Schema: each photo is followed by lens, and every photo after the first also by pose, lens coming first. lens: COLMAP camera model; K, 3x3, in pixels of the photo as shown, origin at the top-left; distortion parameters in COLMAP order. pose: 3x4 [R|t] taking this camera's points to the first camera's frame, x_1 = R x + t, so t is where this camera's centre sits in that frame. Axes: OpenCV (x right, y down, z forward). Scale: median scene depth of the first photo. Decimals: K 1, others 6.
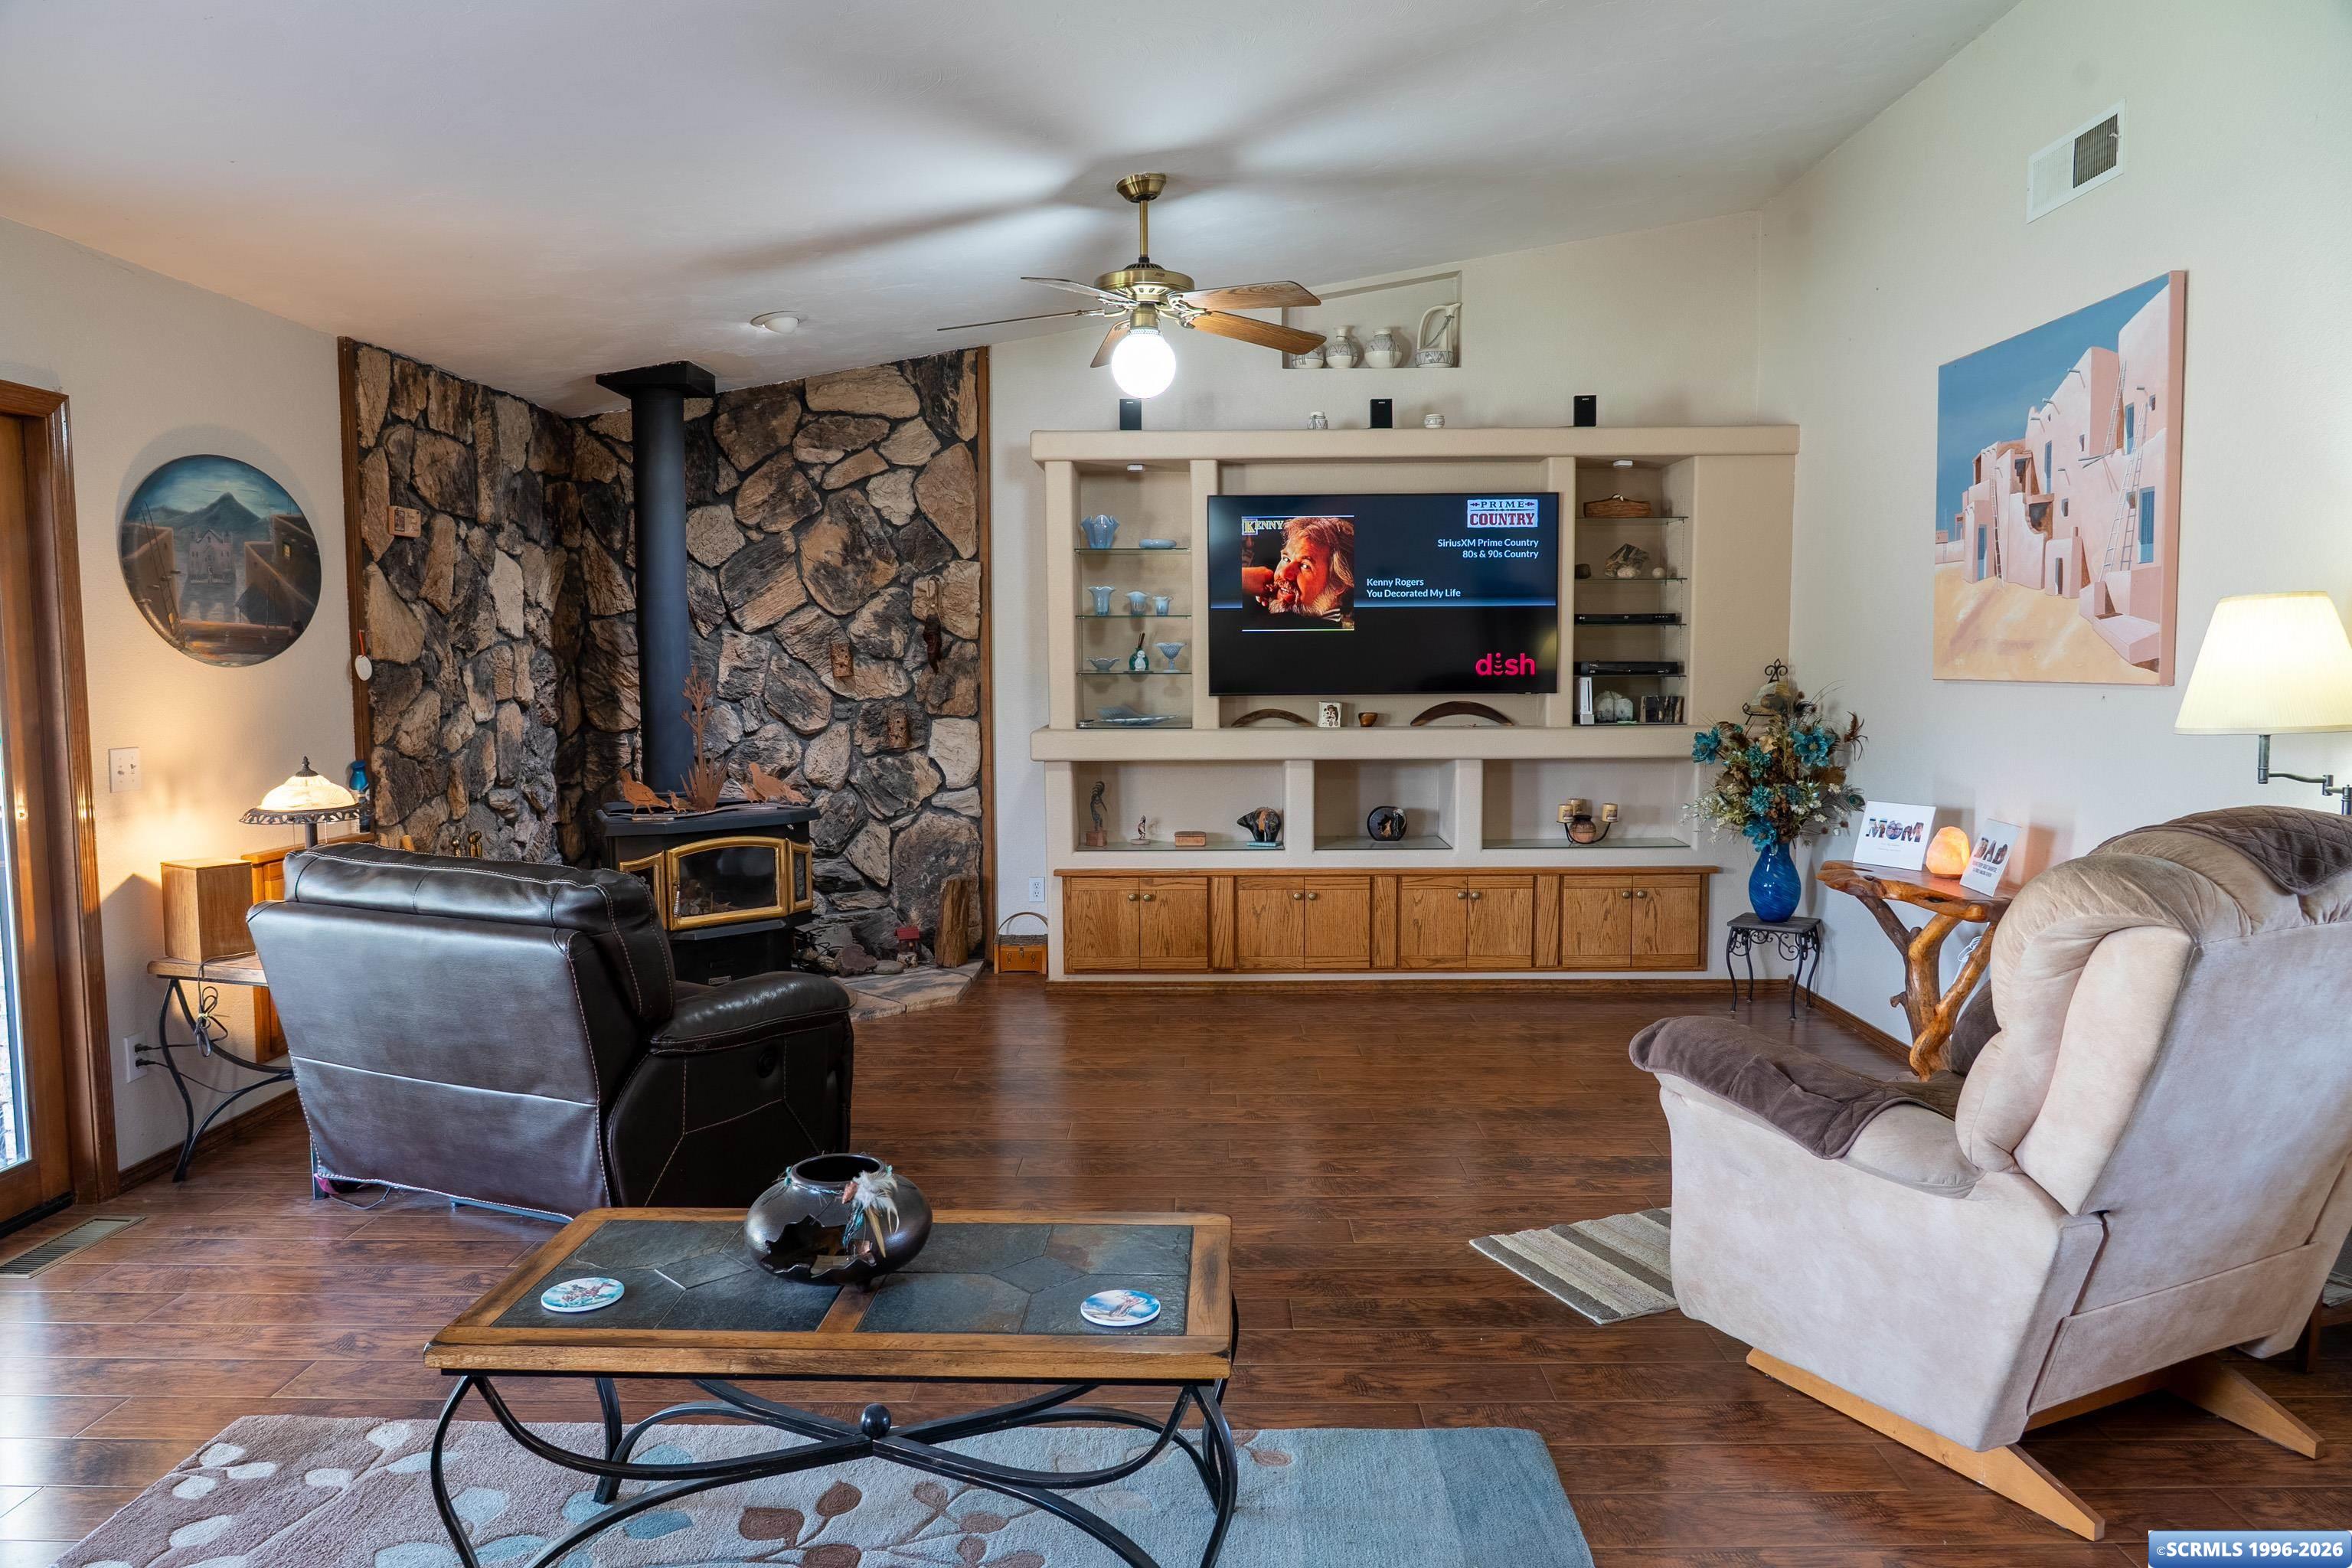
lens RADIAL K [[1578.3, 0, 1191.5], [0, 1578.3, 786.1], [0, 0, 1]] dist [-0.021651, -0.001823]
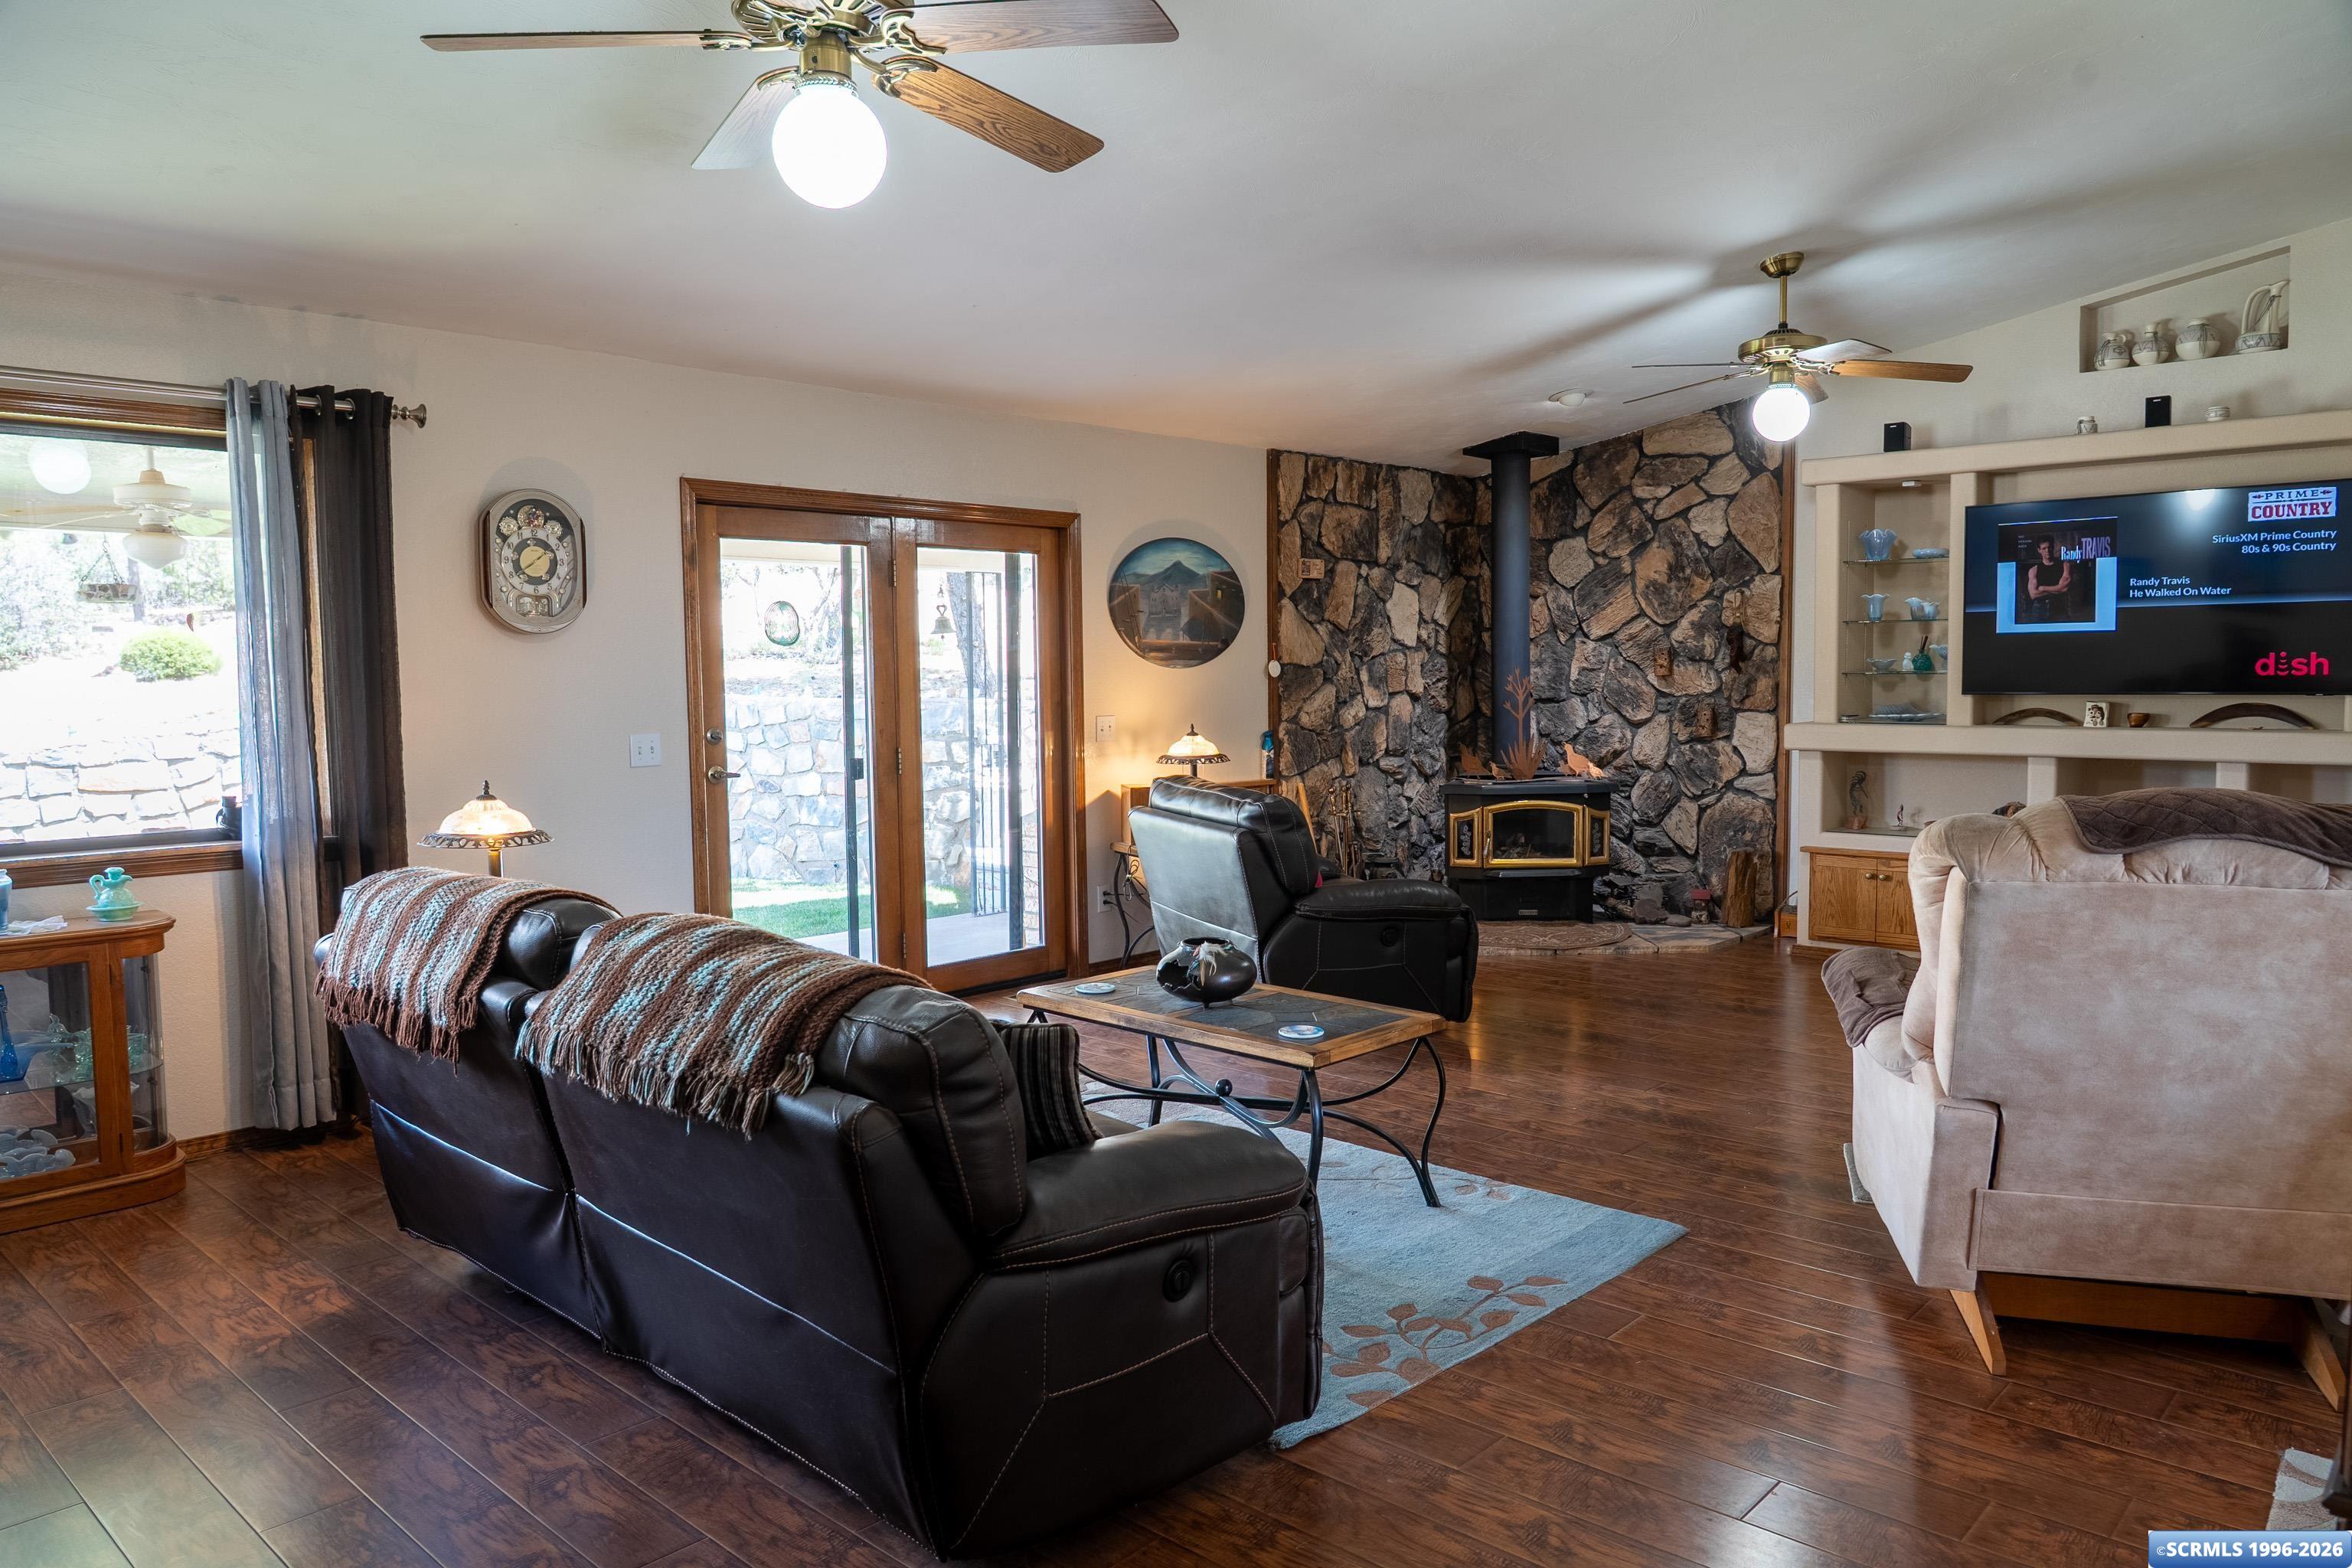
lens RADIAL K [[1578.3, 0, 1197.3], [0, 1578.3, 786.4], [0, 0, 1]] dist [-0.021651, -0.001823]
pose [[0.741520, 0.047687, -0.669234, 0.384066], [-0.047728, 0.998693, 0.018279, 0.011262], [0.669231, 0.018387, 0.742827, -0.146294]]
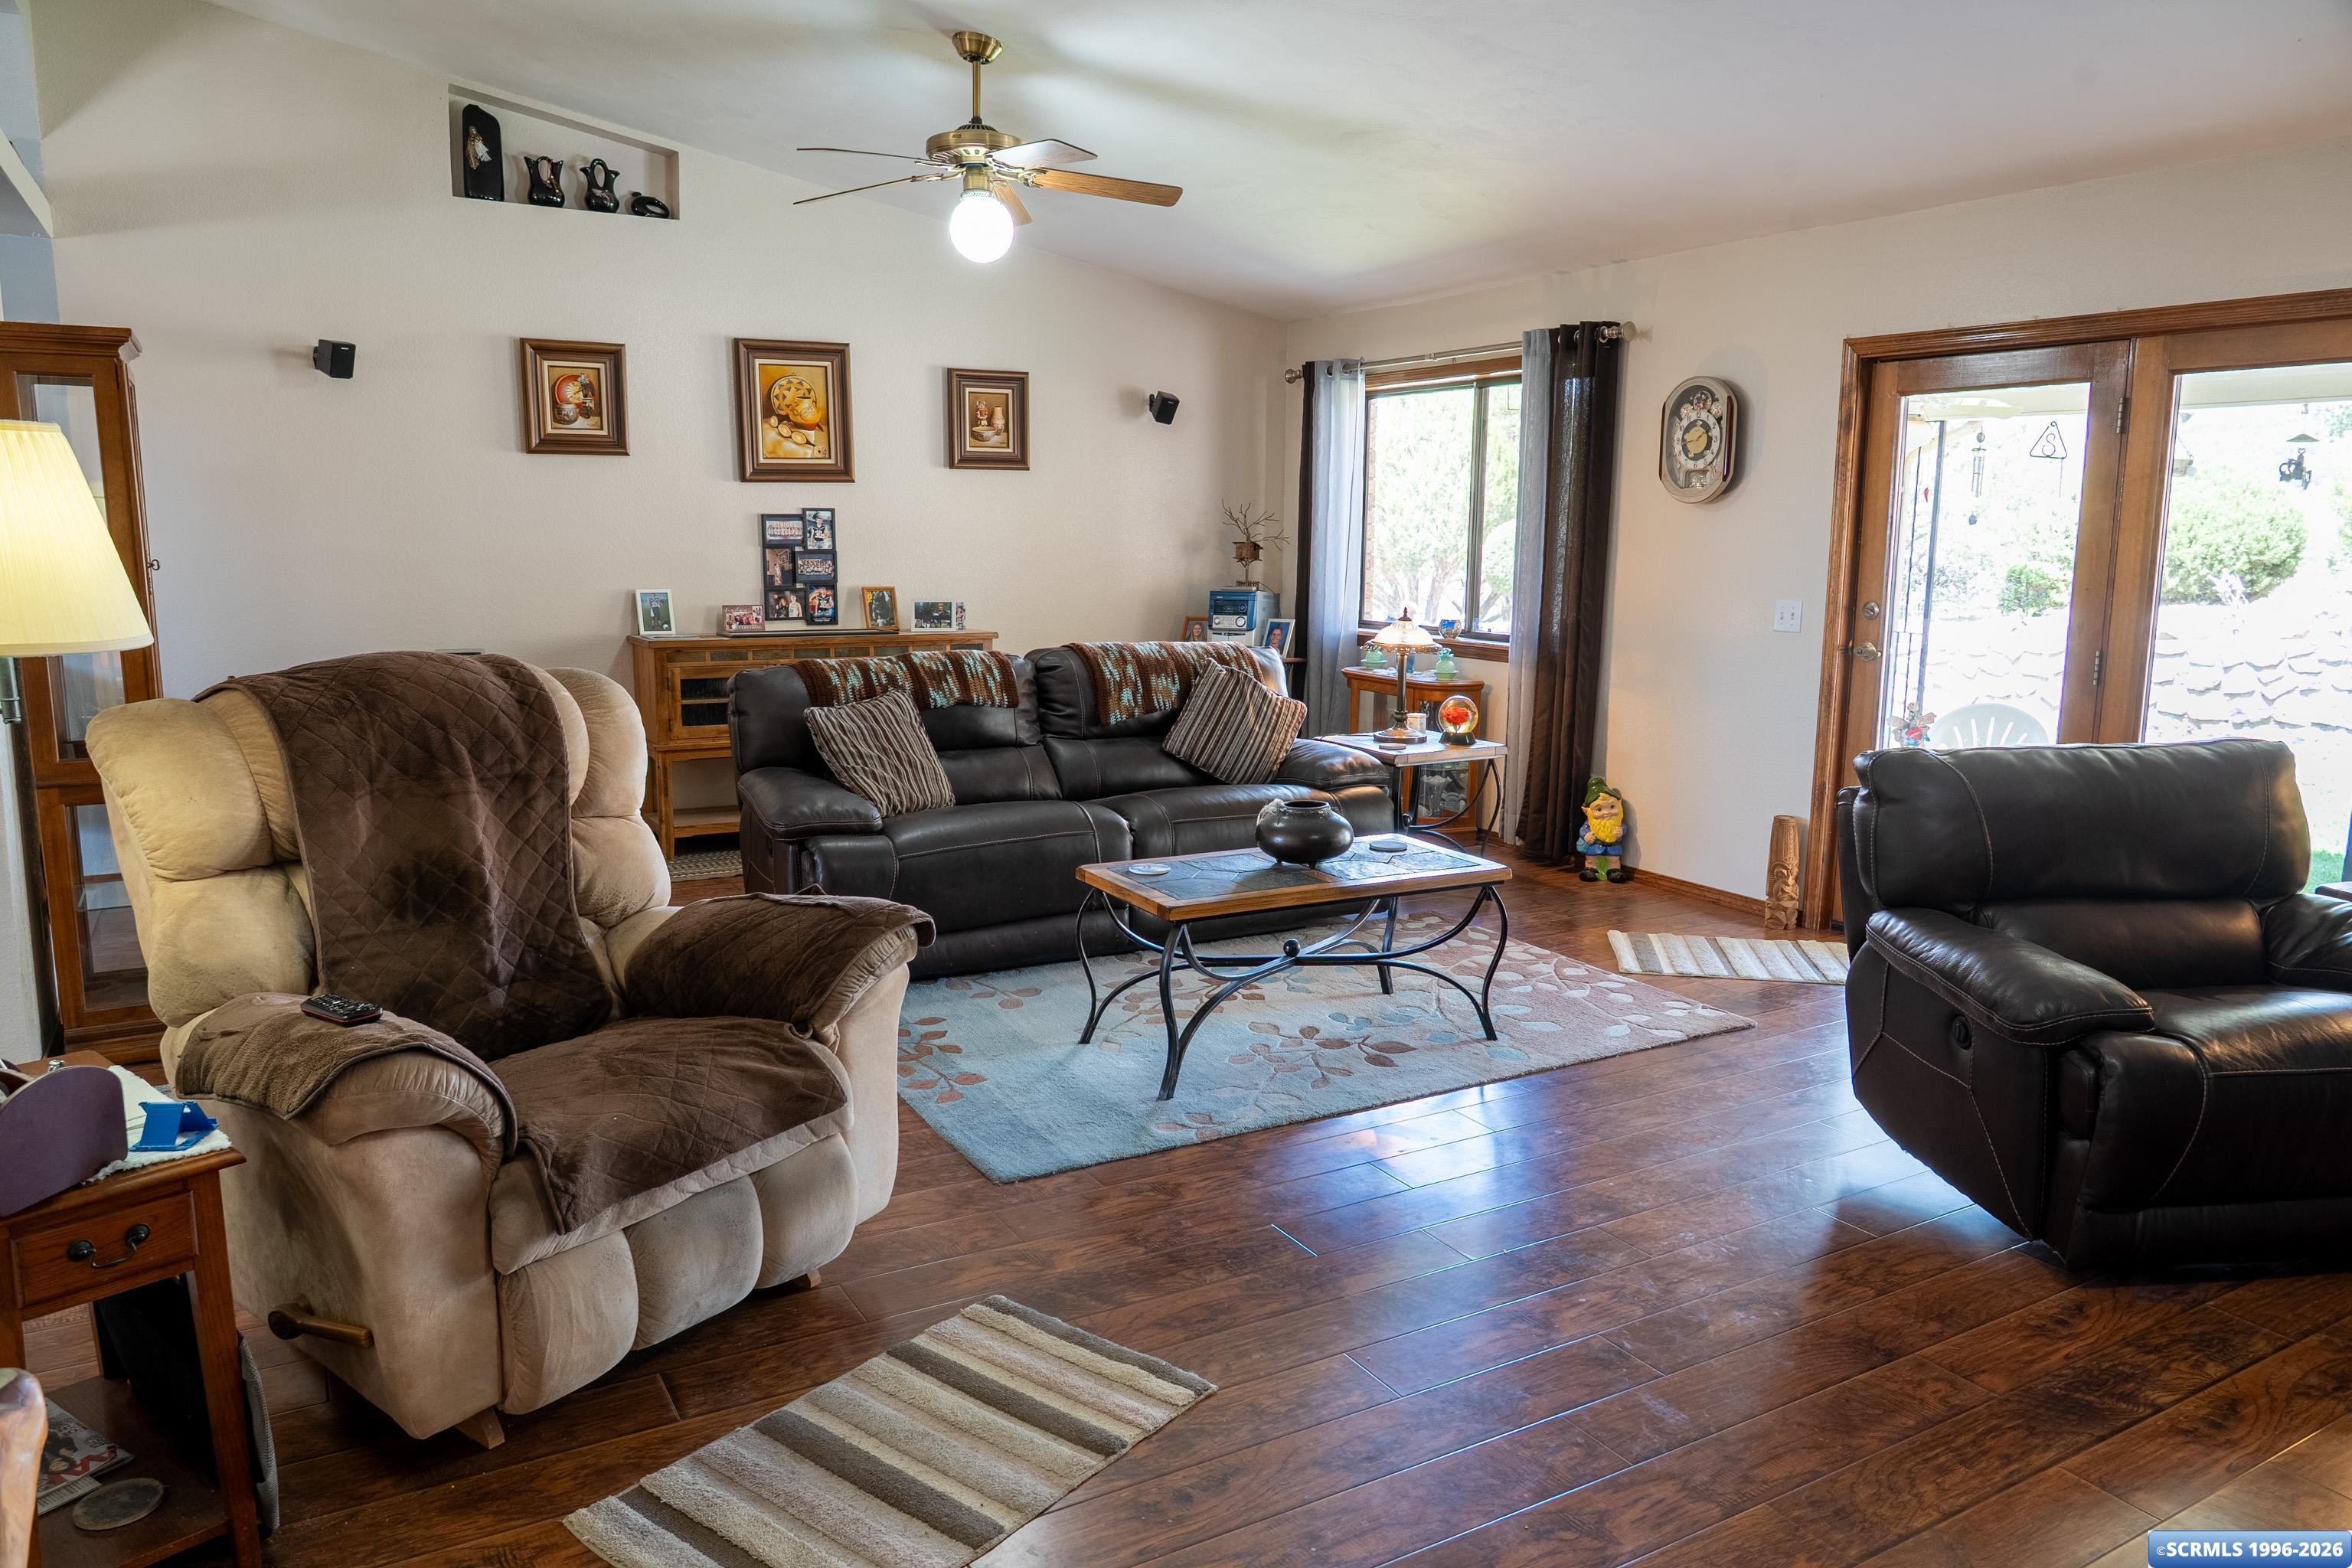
lens RADIAL K [[1578.3, 0, 1184.0], [0, 1578.3, 782.2], [0, 0, 1]] dist [-0.021651, -0.001823]
pose [[-0.863740, 0.062357, -0.500065, 0.317997], [-0.057742, 0.973533, 0.221132, -0.071361], [0.500619, 0.219875, -0.837279, 0.991082]]
